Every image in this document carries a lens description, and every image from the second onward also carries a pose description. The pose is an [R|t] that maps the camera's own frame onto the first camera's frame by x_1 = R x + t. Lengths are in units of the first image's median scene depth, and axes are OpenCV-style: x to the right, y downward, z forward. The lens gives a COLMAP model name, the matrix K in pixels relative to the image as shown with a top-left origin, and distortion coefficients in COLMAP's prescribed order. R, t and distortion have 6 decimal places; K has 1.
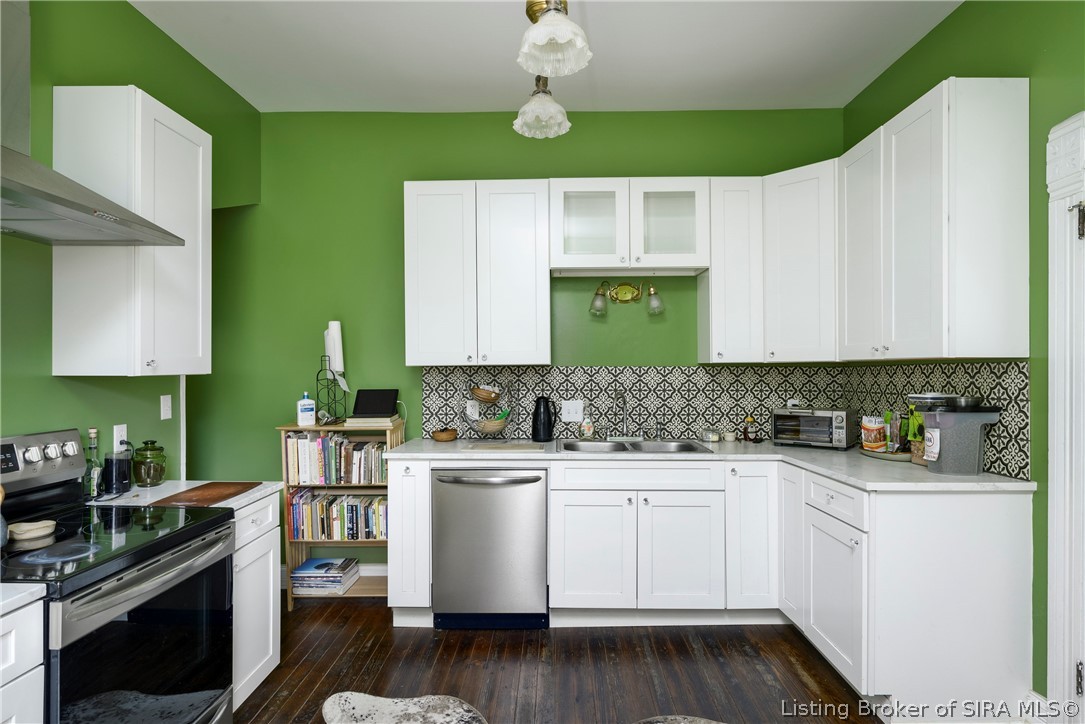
lens RADIAL K [[590.1, 0, 543.1], [0, 590.1, 364.6], [0, 0, 1]] dist [-0.001085, 0.000795]
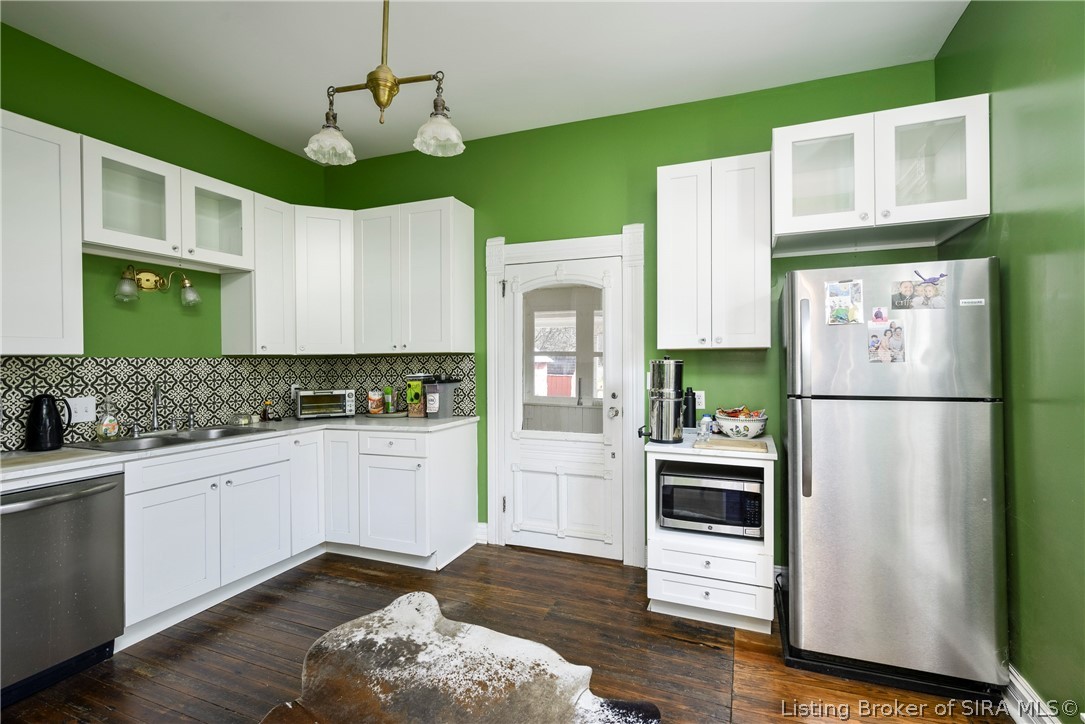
lens RADIAL K [[503.6, 0, 543.0], [0, 503.6, 360.7], [0, 0, 1]] dist [0.002730, 0.001047]
pose [[0.368281, -0.003279, 0.929709, -0.422483], [-0.000430, 0.999993, 0.003697, 0.005131], [-0.929714, -0.001762, 0.368277, 0.119854]]
